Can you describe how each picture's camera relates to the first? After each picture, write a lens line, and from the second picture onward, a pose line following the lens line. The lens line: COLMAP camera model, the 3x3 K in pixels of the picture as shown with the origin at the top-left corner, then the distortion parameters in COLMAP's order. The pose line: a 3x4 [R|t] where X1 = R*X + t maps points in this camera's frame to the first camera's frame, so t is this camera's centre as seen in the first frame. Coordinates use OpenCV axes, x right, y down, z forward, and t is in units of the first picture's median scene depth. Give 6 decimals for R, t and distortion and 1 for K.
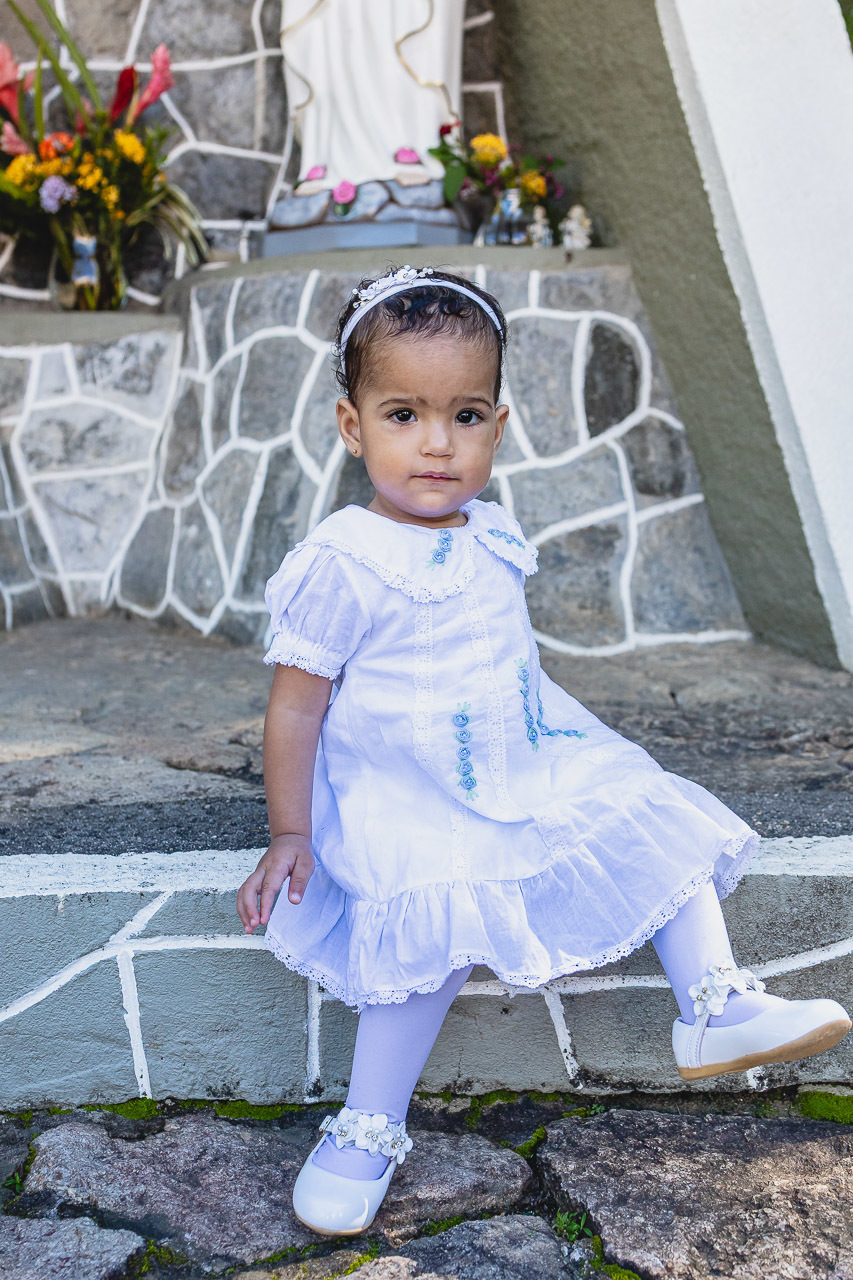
lens RADIAL K [[1344.6, 0, 406.3], [0, 1344.6, 616.8], [0, 0, 1]] dist [-0.001038, -0.001532]
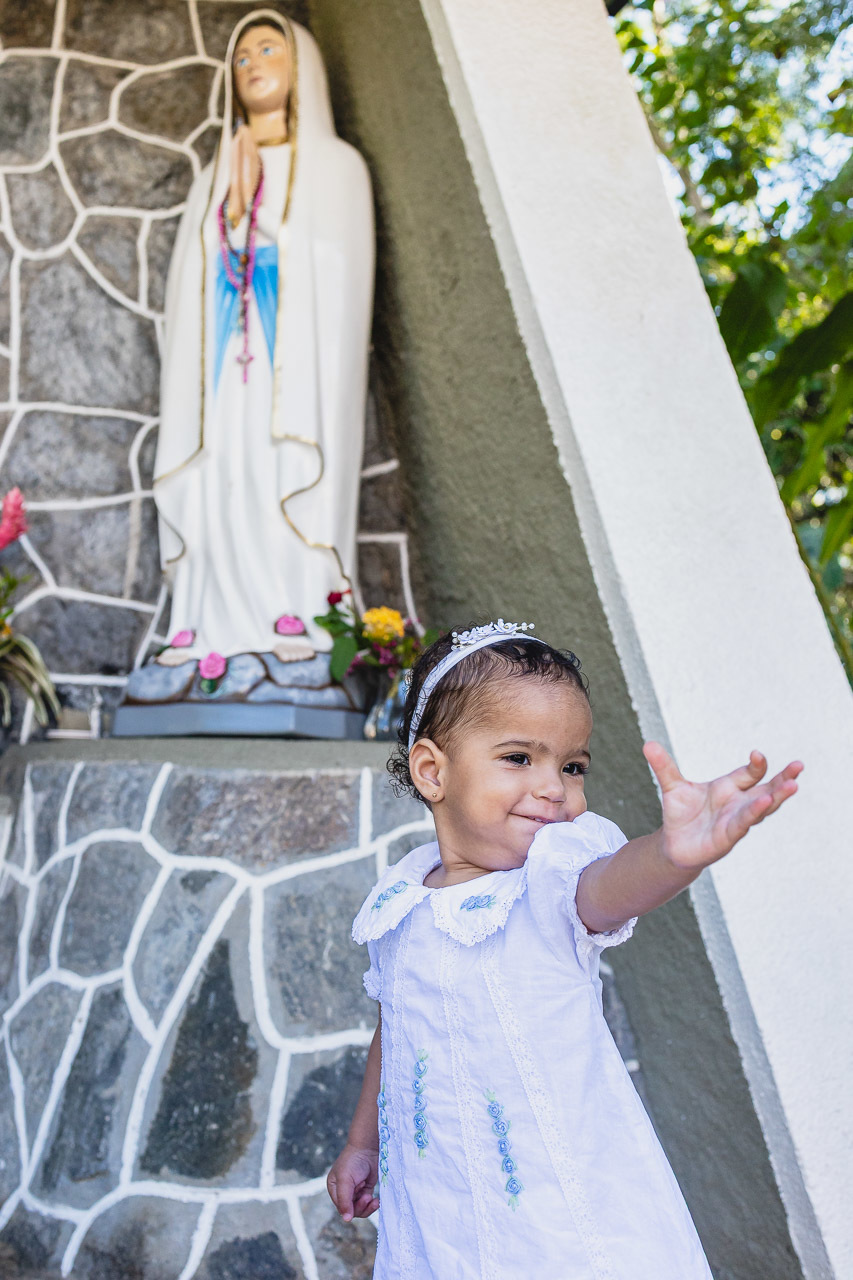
lens RADIAL K [[1309.0, 0, 430.6], [0, 1309.0, 640.6], [0, 0, 1]] dist [0.025390, -0.034232]
pose [[0.997751, 0.029802, 0.060033, 0.042789], [-0.015182, 0.972916, -0.230662, -0.147823], [-0.065282, 0.229231, 0.971180, 0.190363]]
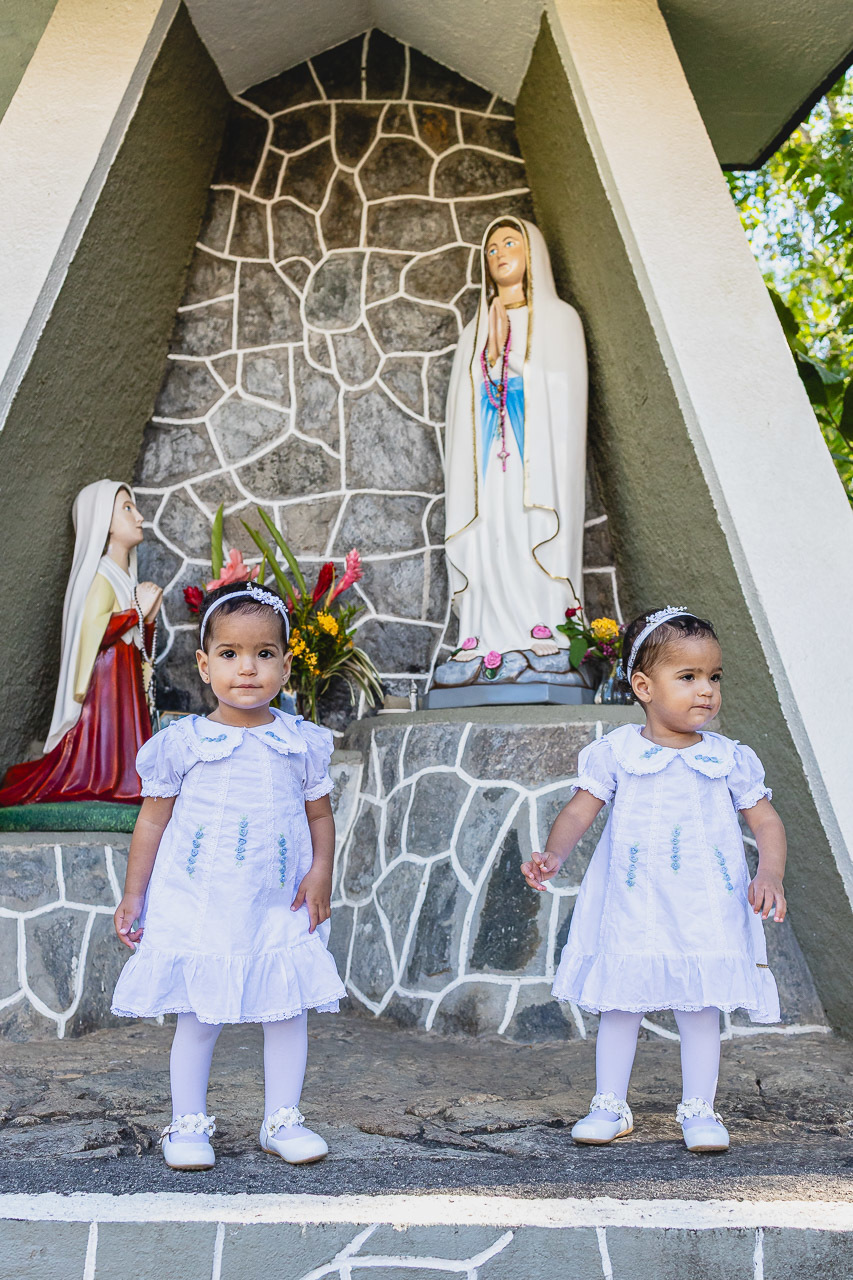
lens RADIAL K [[1302.3, 0, 426.2], [0, 1302.3, 631.8], [0, 0, 1]] dist [0.007790, 0.007052]
pose [[0.995857, -0.005384, -0.090777, 0.004374], [-0.017942, 0.966990, -0.254182, -0.024565], [0.089149, 0.254758, 0.962887, -0.222903]]
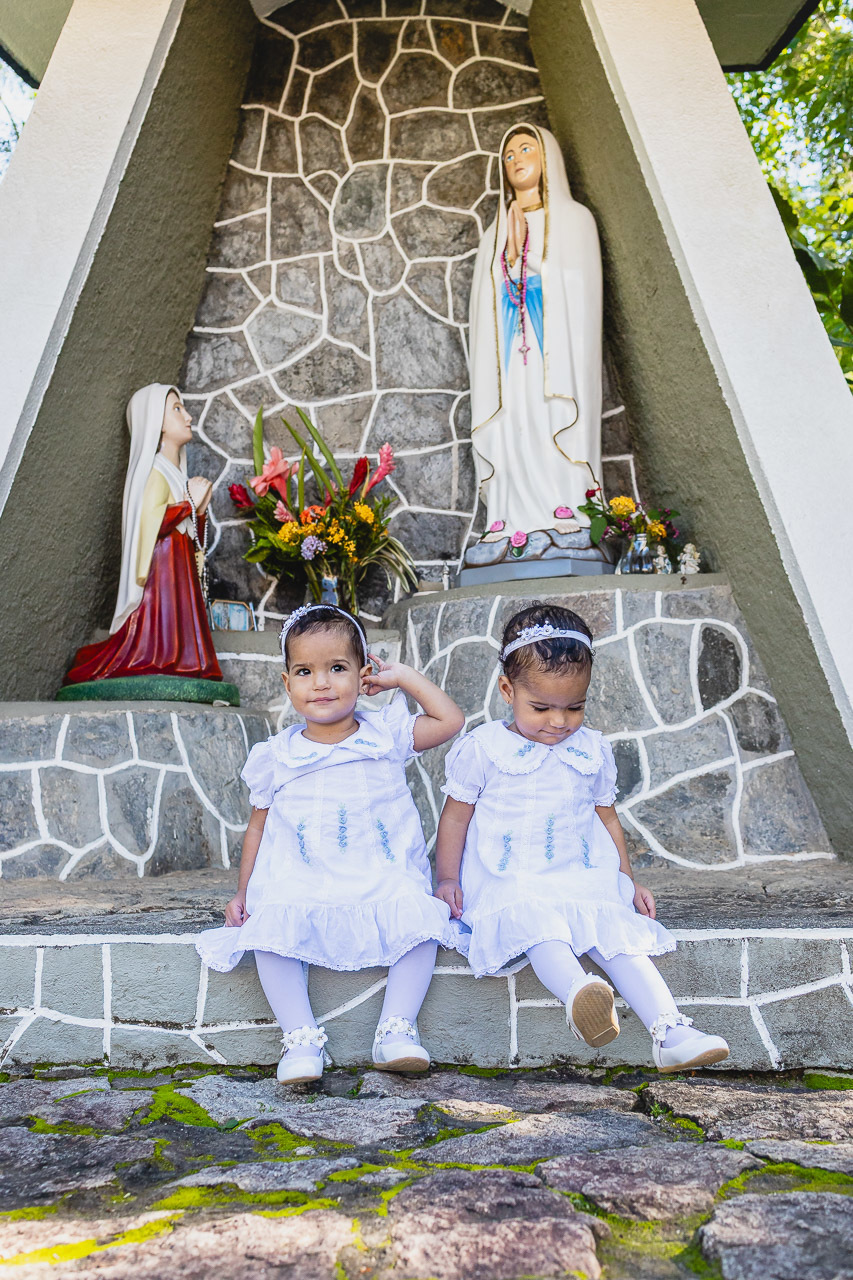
lens RADIAL K [[1362.0, 0, 408.4], [0, 1362.0, 613.7], [0, 0, 1]] dist [0.011735, -0.008843]
pose [[0.991917, -0.028921, -0.123545, 0.012994], [0.000199, 0.974030, -0.226419, 0.080187], [0.126885, 0.224565, 0.966163, -0.369967]]
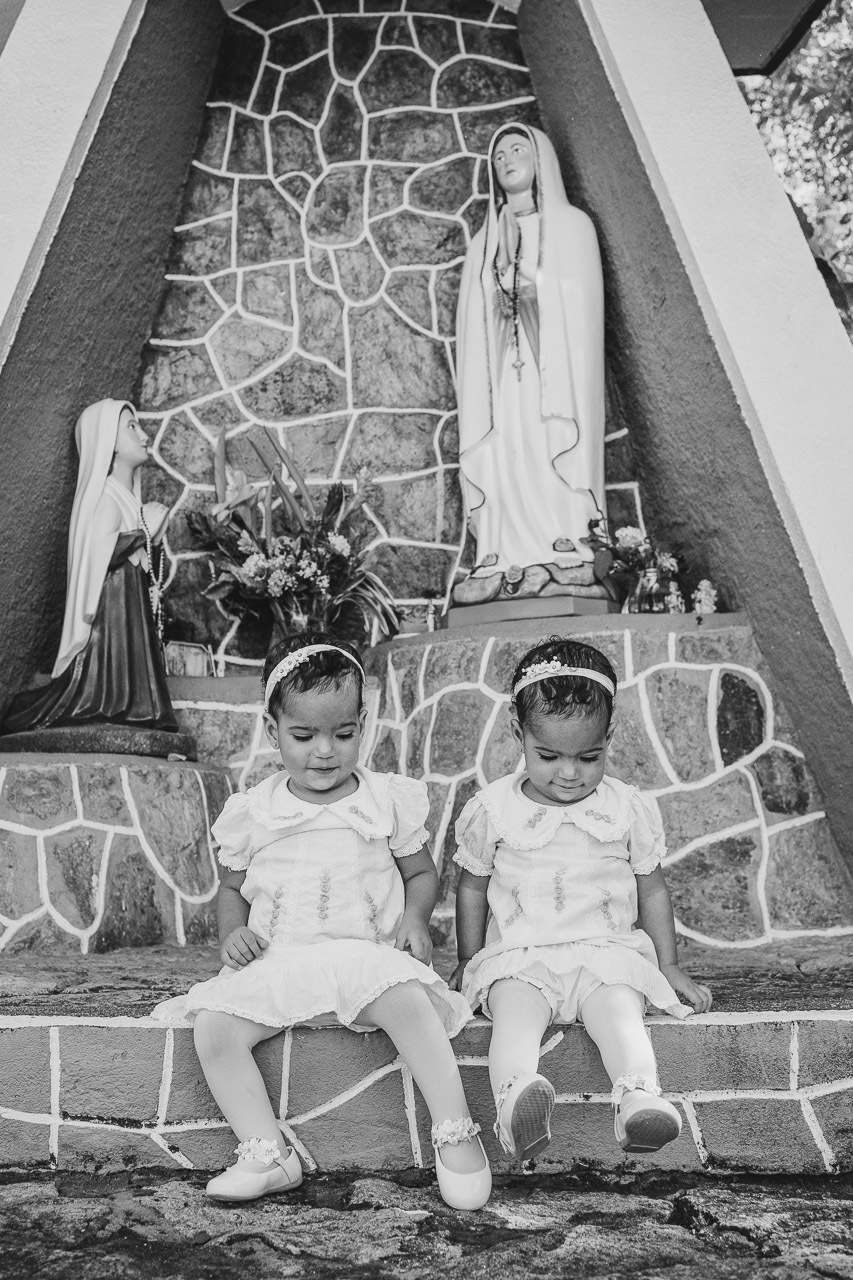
lens RADIAL K [[1503.1, 0, 385.3], [0, 1503.1, 565.6], [0, 0, 1]] dist [-0.084019, 0.054559]
pose [[0.993312, -0.031889, -0.110972, -0.009828], [-0.002130, 0.955879, -0.293753, 0.085025], [0.115443, 0.292025, 0.949418, -0.338201]]
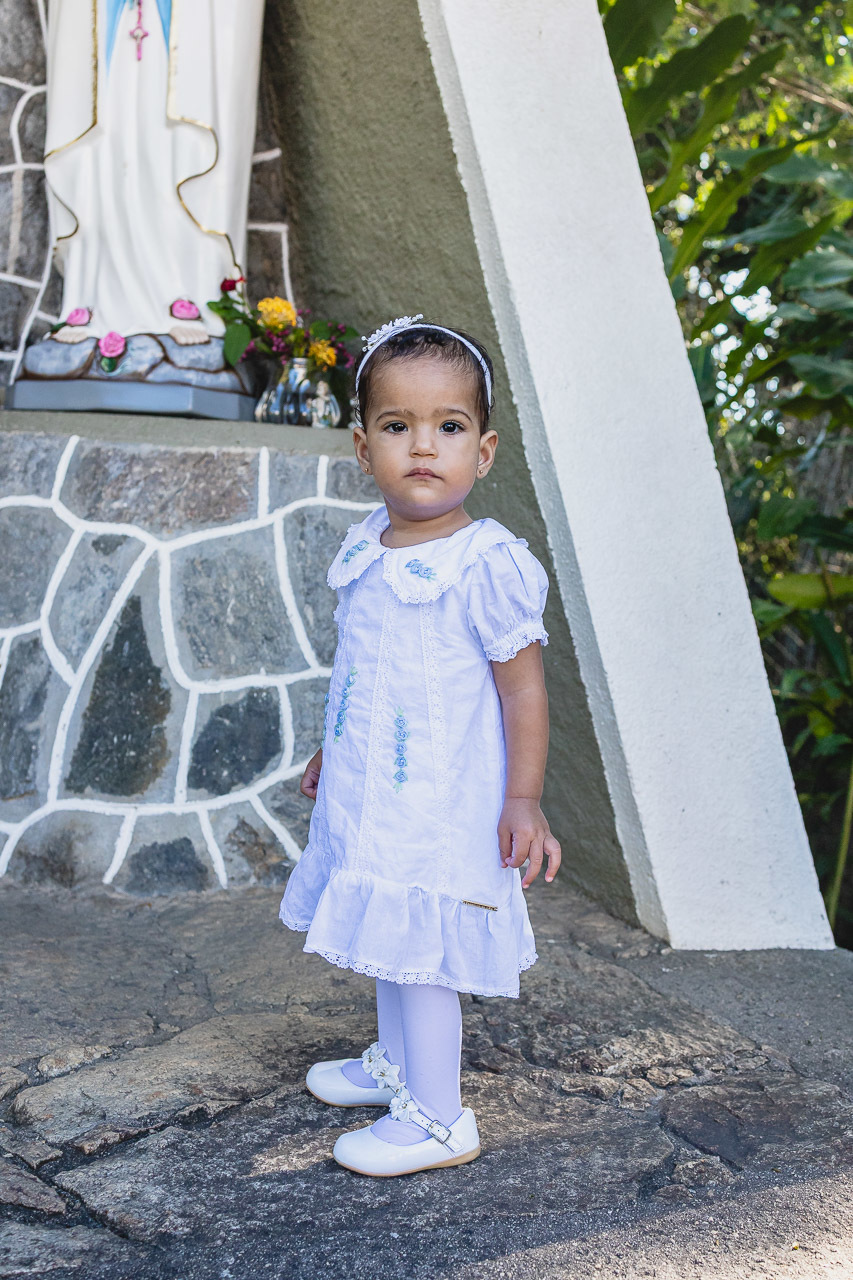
lens RADIAL K [[1331.2, 0, 444.6], [0, 1331.2, 609.5], [0, 0, 1]] dist [0.011665, -0.002247]
pose [[0.975611, 0.037176, 0.216335, -0.016054], [-0.030692, 0.998975, -0.033259, -0.122183], [-0.217350, 0.025808, 0.975752, 0.096716]]
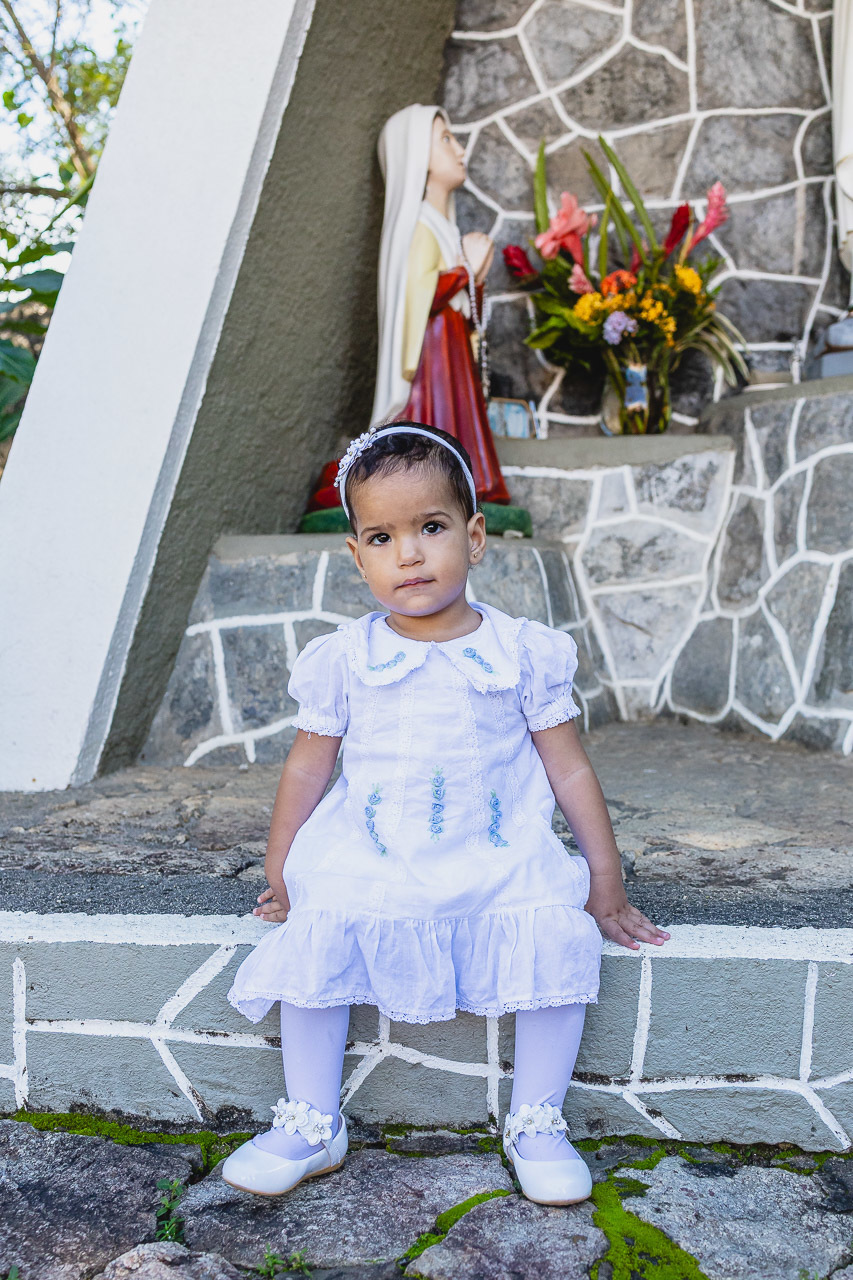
lens RADIAL K [[1365.5, 0, 442.7], [0, 1365.5, 674.7], [0, 0, 1]] dist [0.005847, 0.002856]
pose [[0.974946, 0.005094, -0.222384, -0.165710], [-0.013461, 0.999257, -0.036124, 0.004531], [0.222034, 0.038212, 0.974290, -0.090594]]
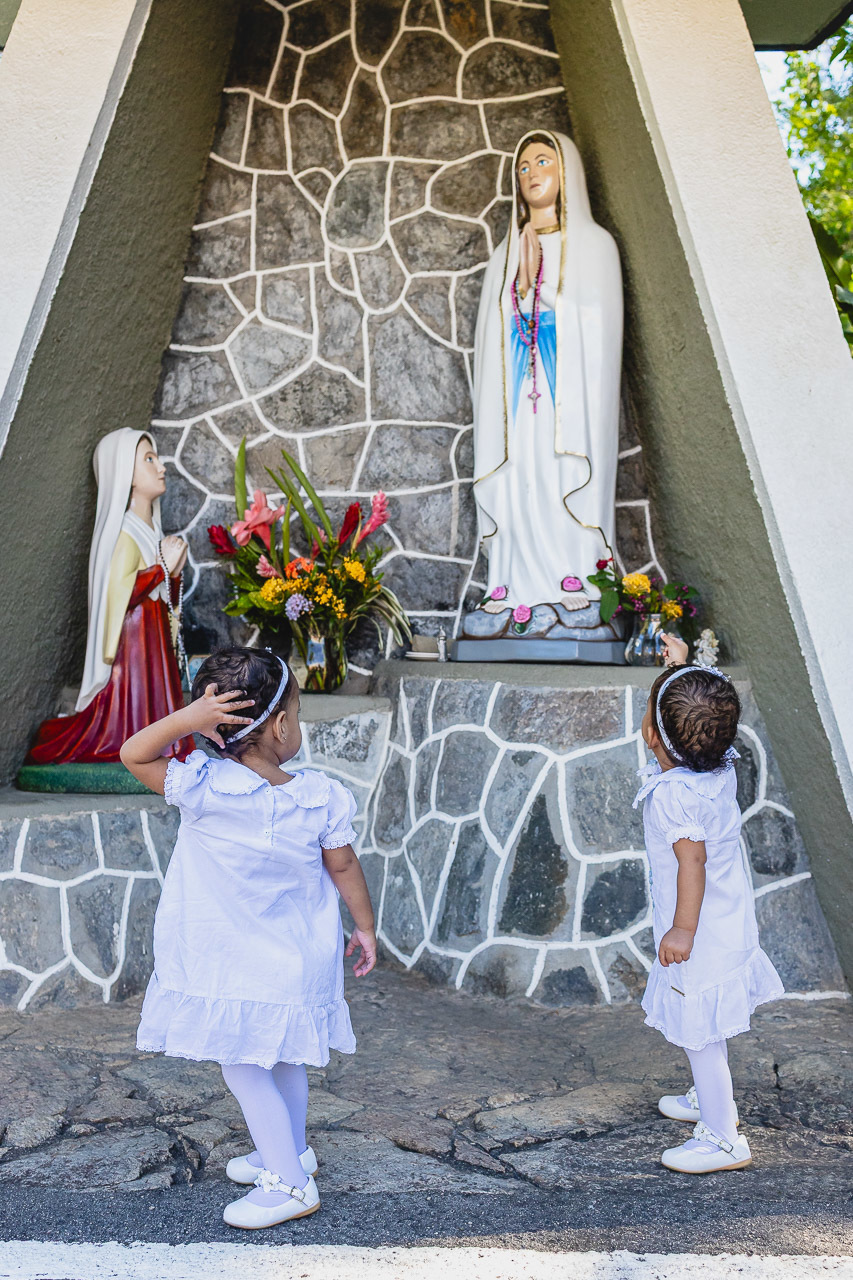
lens RADIAL K [[1349.9, 0, 420.7], [0, 1349.9, 625.3], [0, 0, 1]] dist [0.007526, 0.003807]
pose [[0.993399, 0.005268, -0.114585, 0.005526], [-0.017947, 0.993780, -0.109907, -0.168796], [0.113294, 0.111238, 0.987315, -0.283401]]
